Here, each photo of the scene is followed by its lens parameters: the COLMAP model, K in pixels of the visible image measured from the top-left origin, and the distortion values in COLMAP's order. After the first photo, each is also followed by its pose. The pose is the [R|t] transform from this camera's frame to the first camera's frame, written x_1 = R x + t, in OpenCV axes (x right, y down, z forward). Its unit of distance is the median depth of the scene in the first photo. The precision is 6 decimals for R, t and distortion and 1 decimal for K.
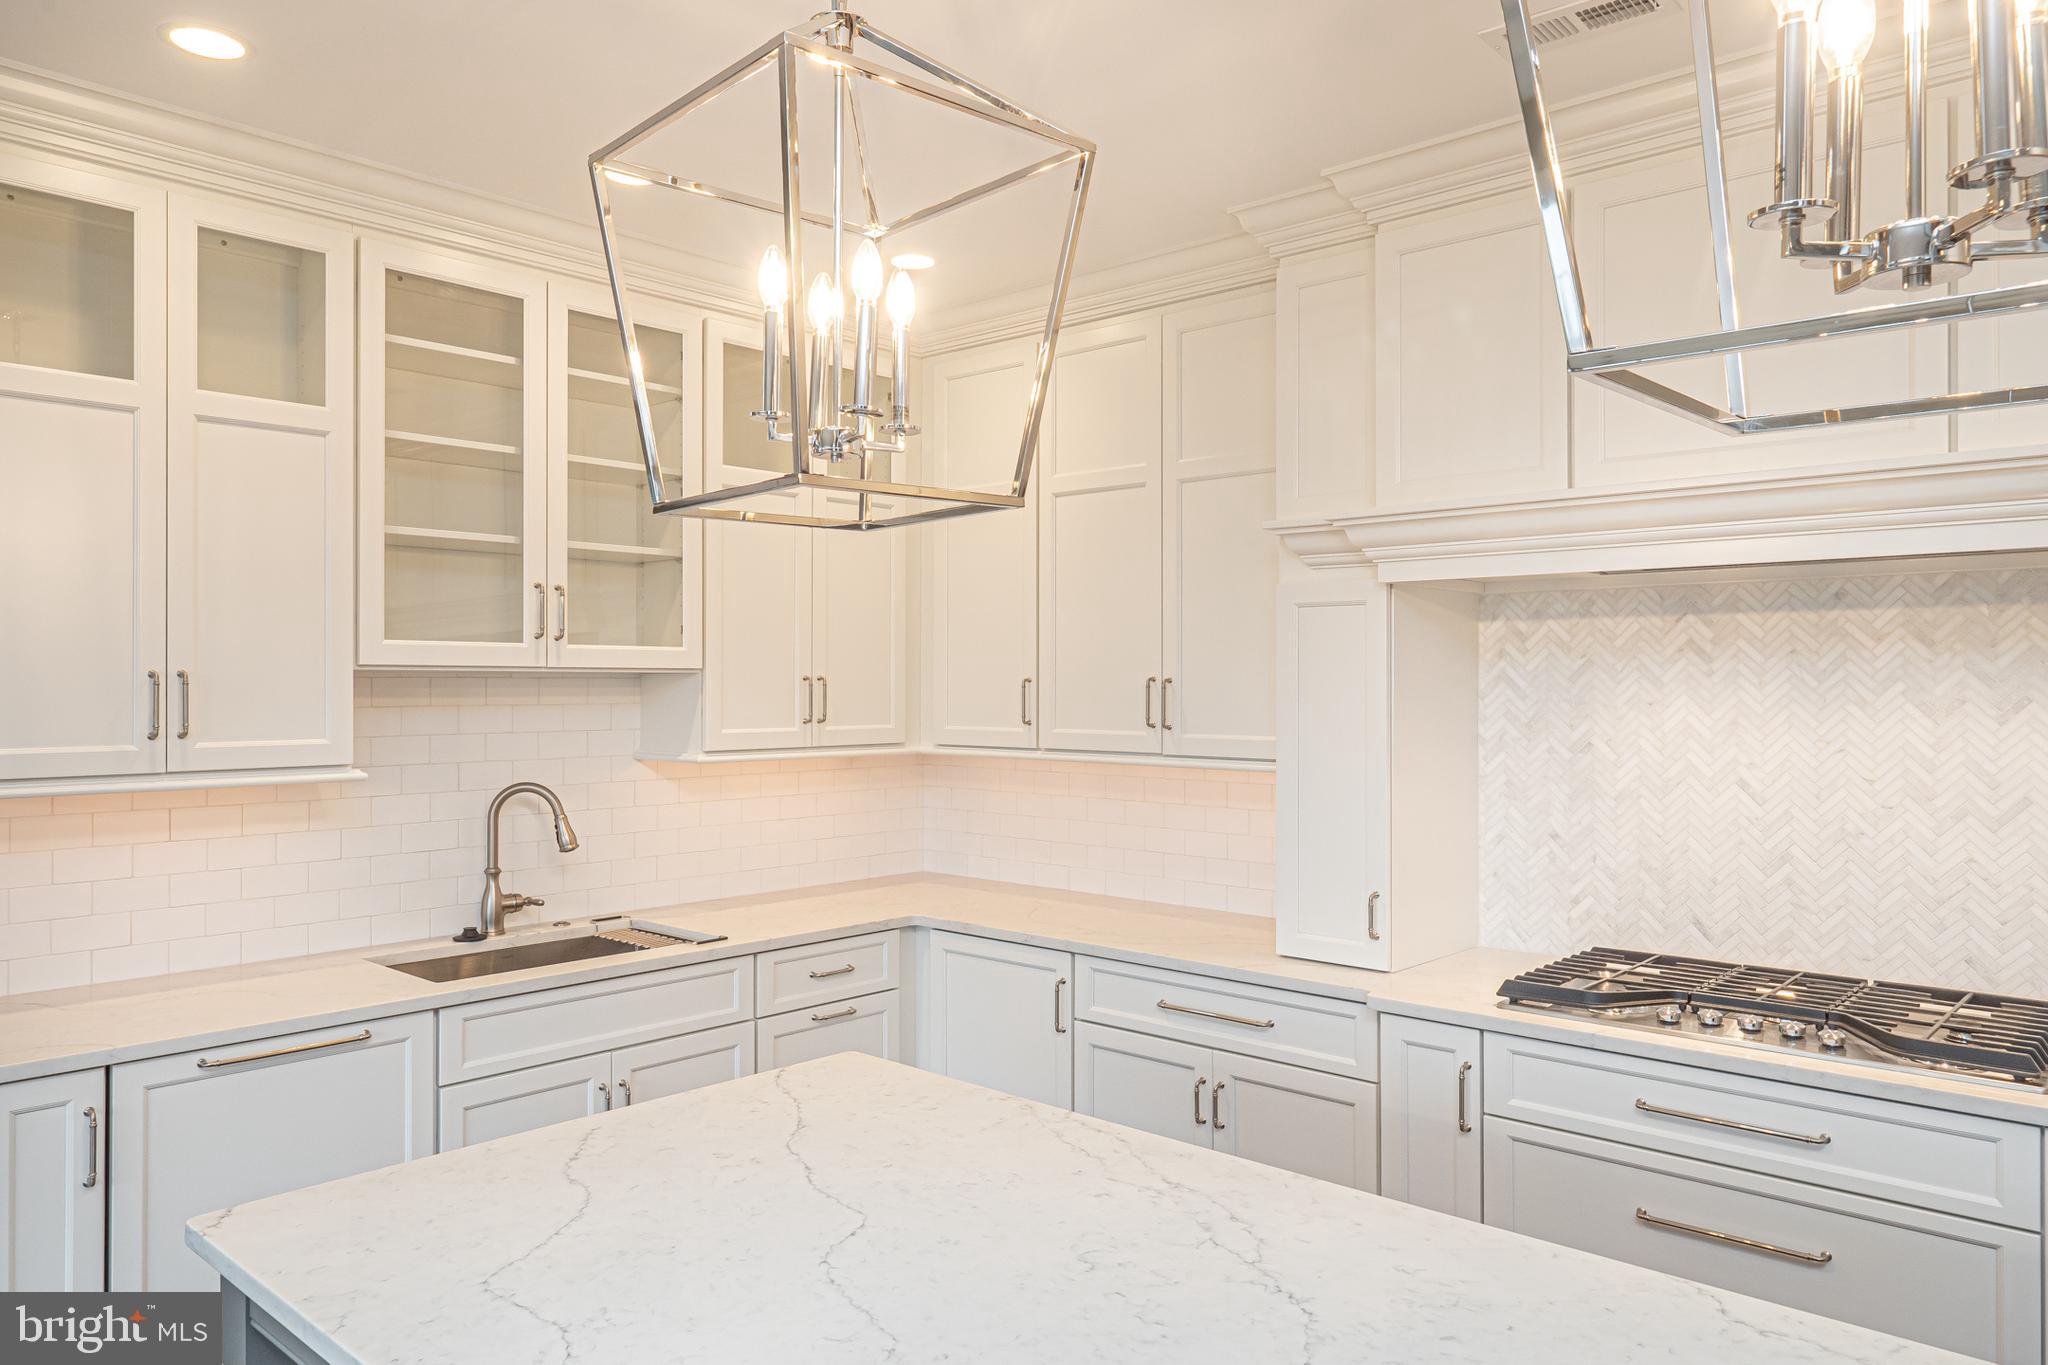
lens RADIAL K [[1383.3, 0, 1029.6], [0, 1383.3, 679.1], [0, 0, 1]] dist [0.001272, -0.003358]
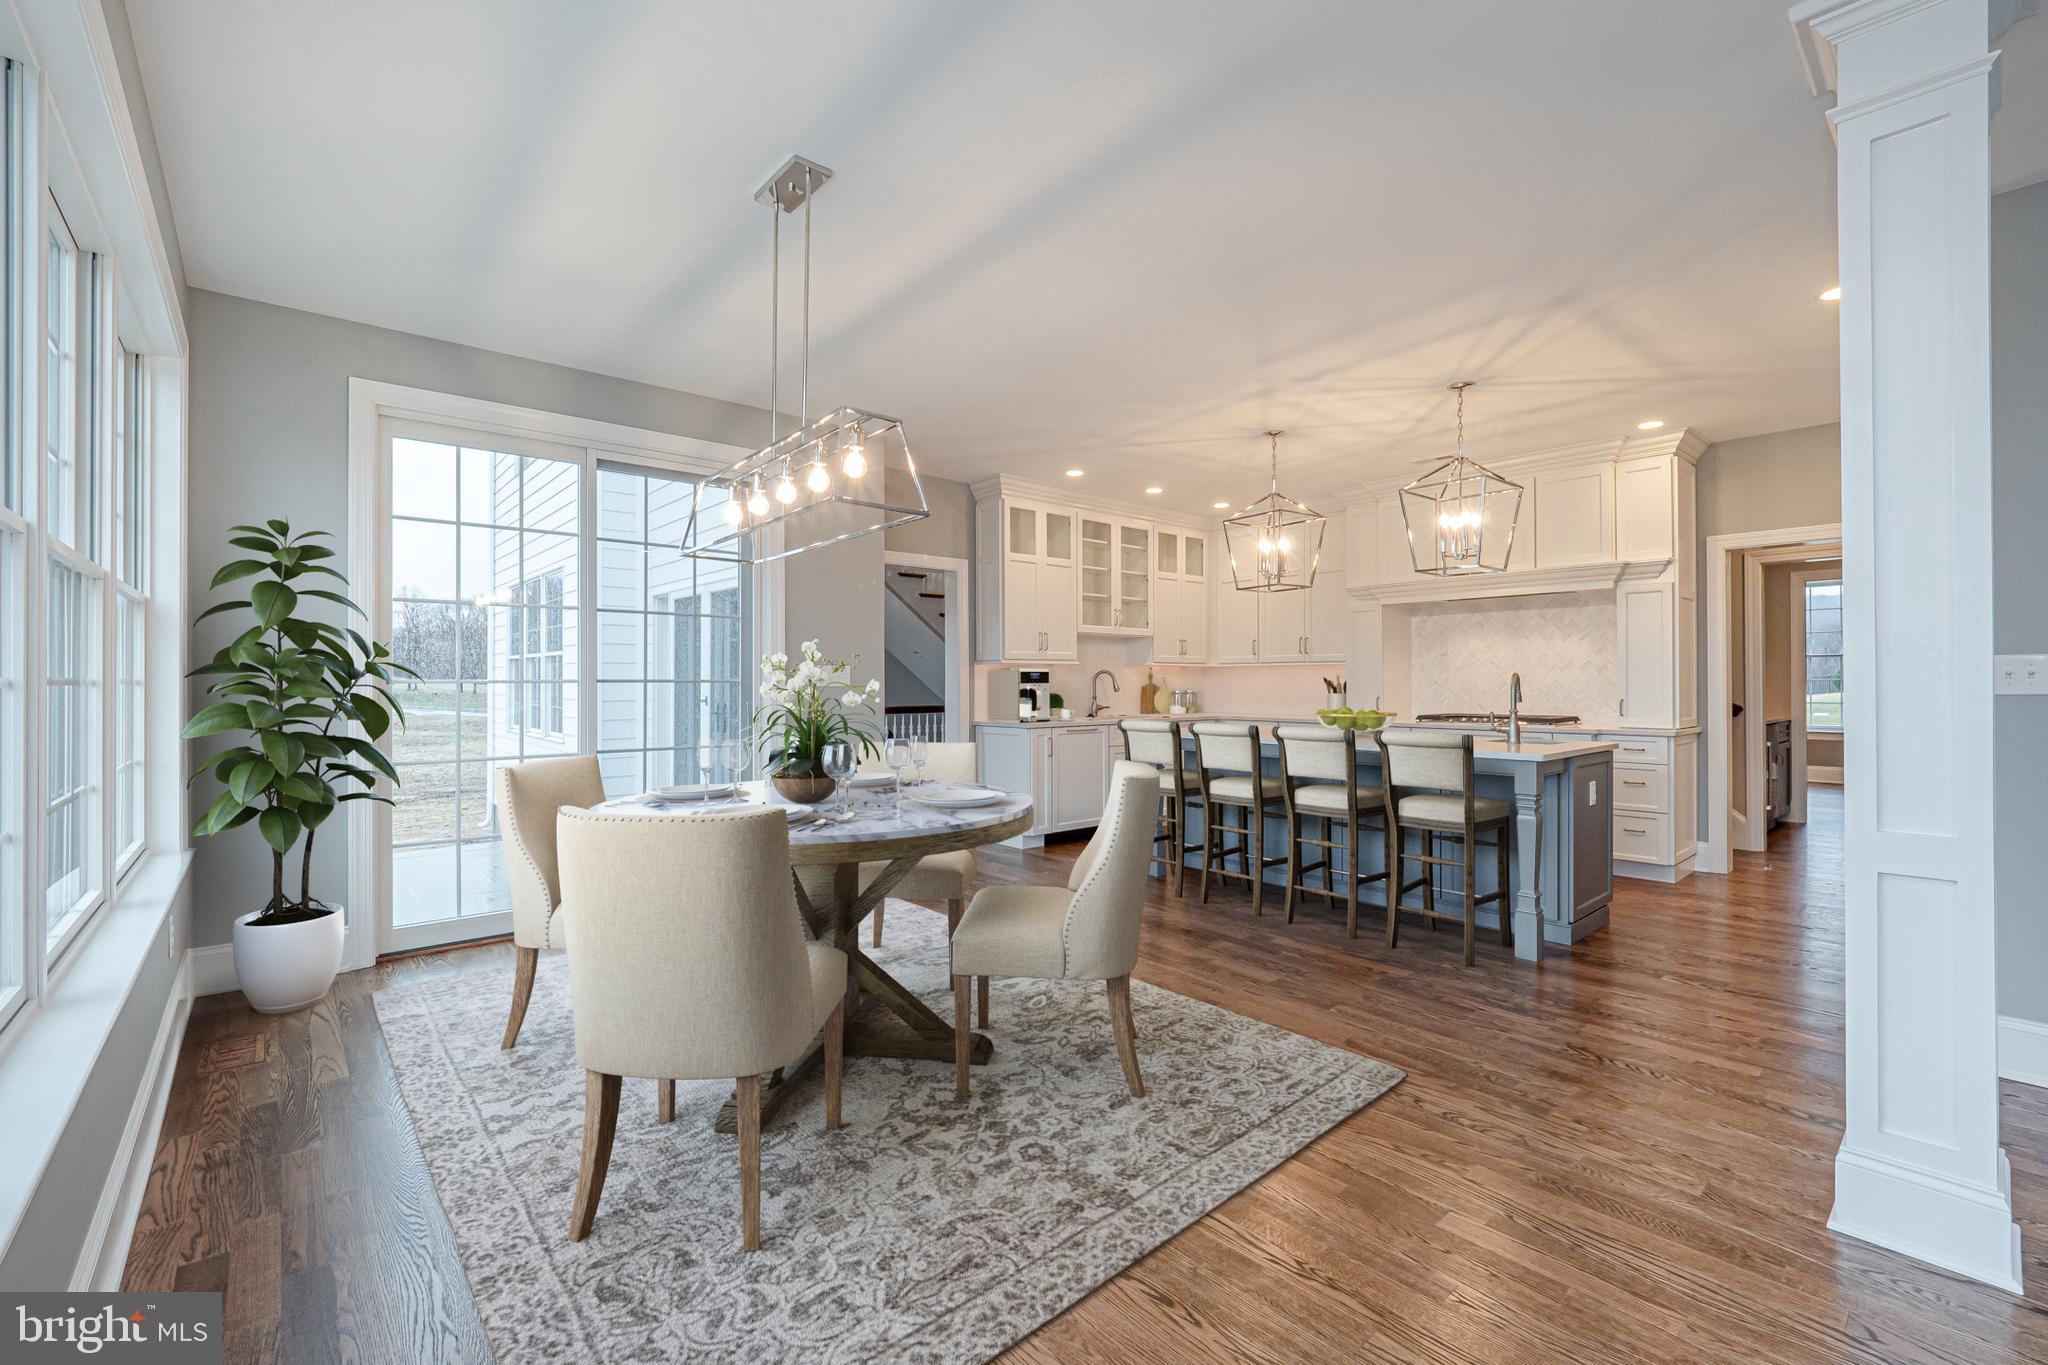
lens RADIAL K [[867.7, 0, 1008.3], [0, 867.7, 676.0], [0, 0, 1]] dist [0.000487, -0.001836]
pose [[0.991778, -0.004671, -0.127884, -0.379972], [0.004795, 0.999988, 0.000666, 0.099302], [0.127880, -0.001274, 0.991789, -1.228788]]
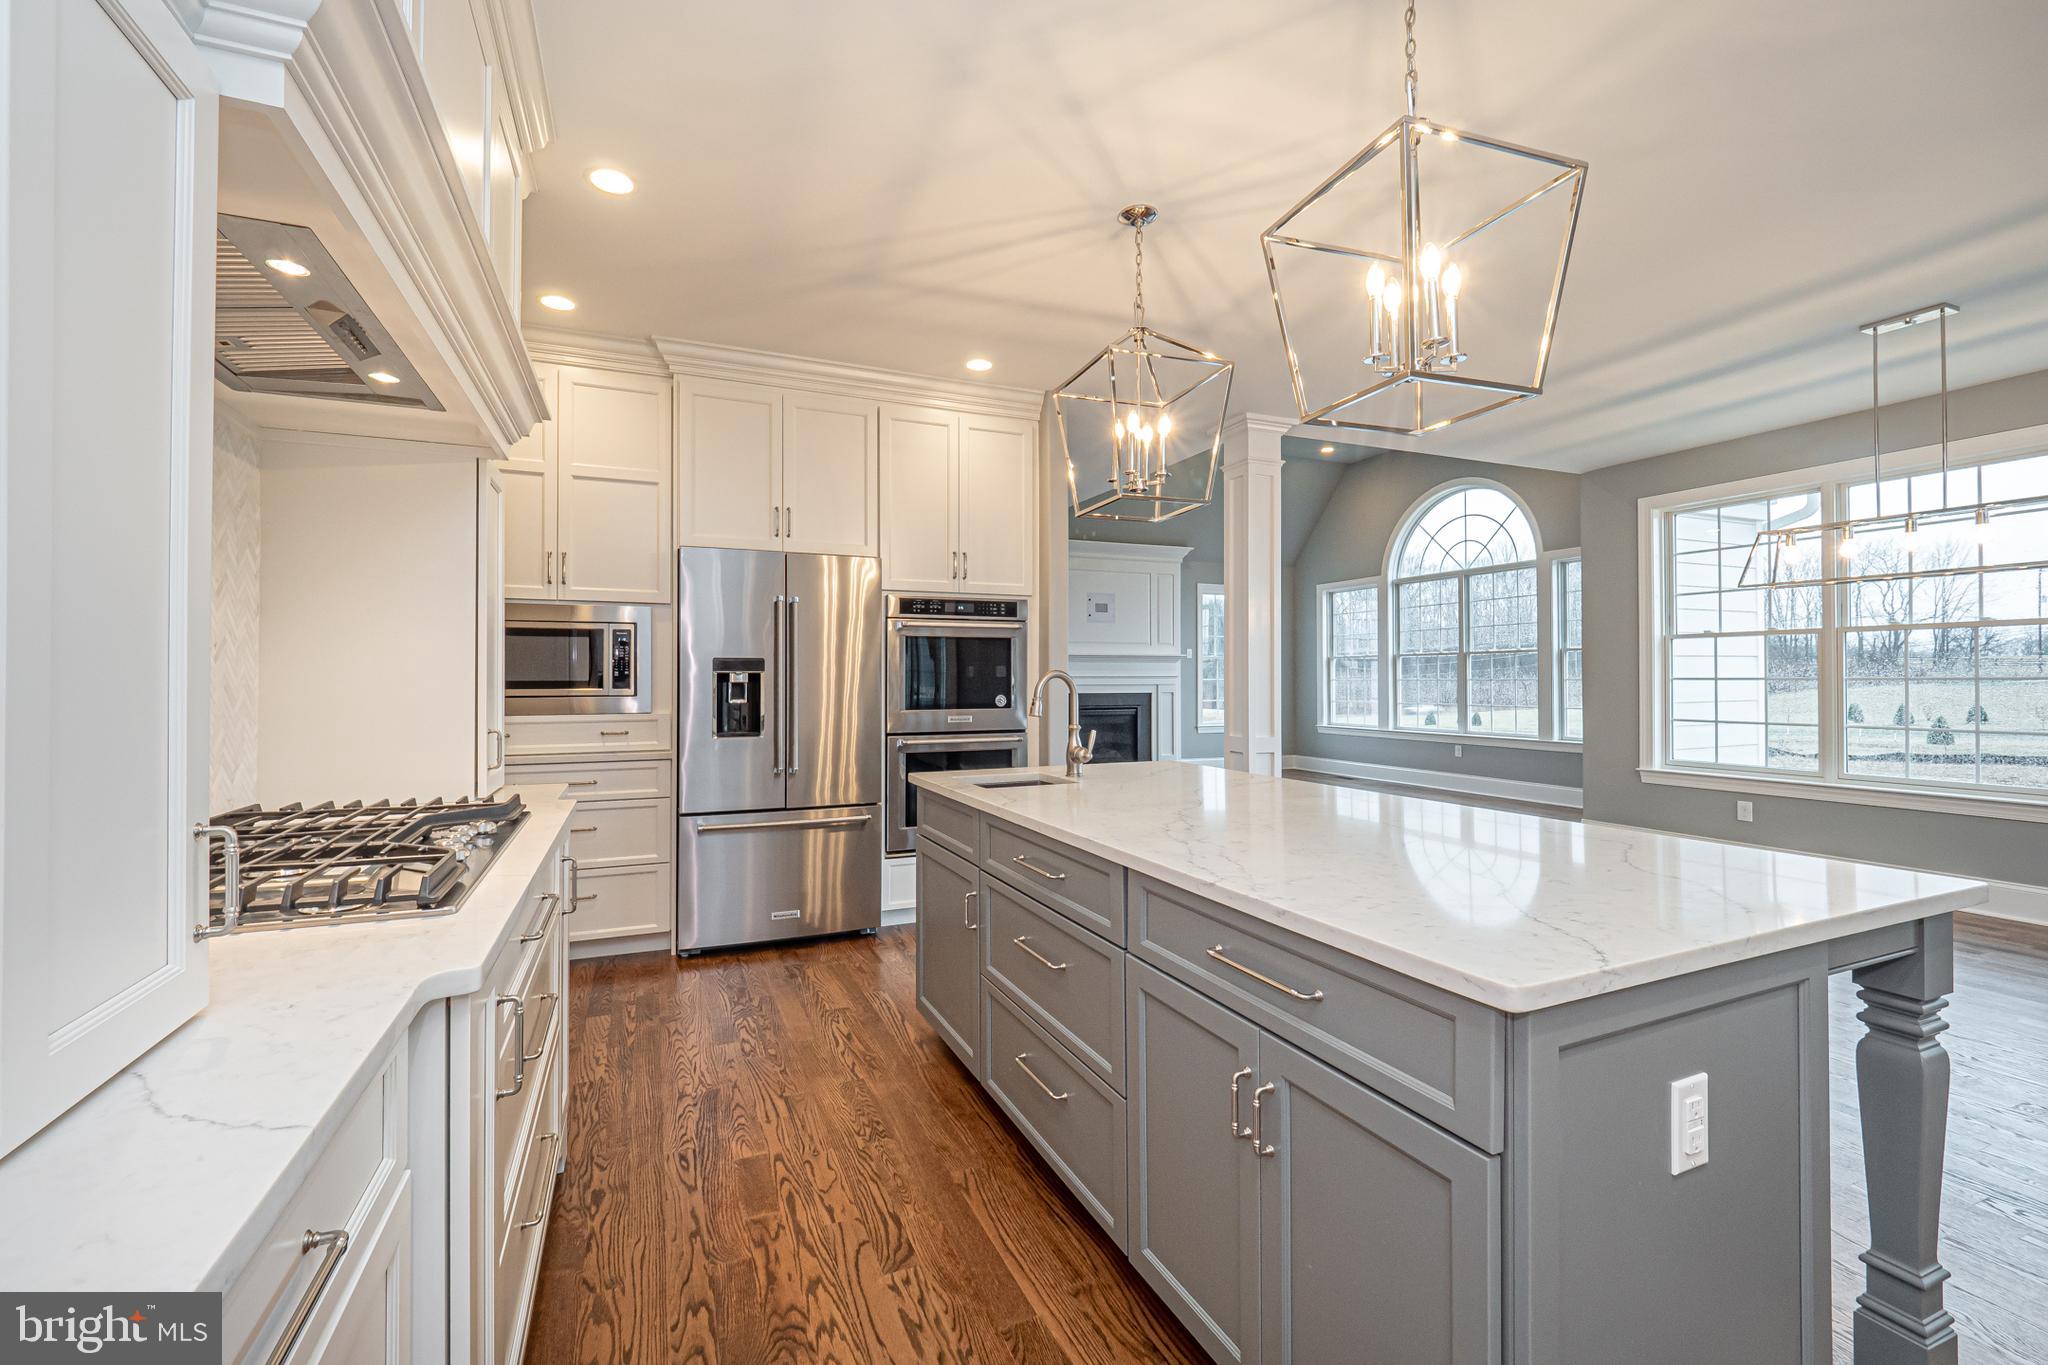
lens RADIAL K [[867.7, 0, 978.8], [0, 867.7, 669.0], [0, 0, 1]] dist [0.000487, -0.001836]
pose [[-0.900222, 0.003426, 0.435418, -0.066524], [-0.005891, 0.999782, -0.020046, 0.118508], [-0.435392, -0.020611, -0.900005, 1.148295]]
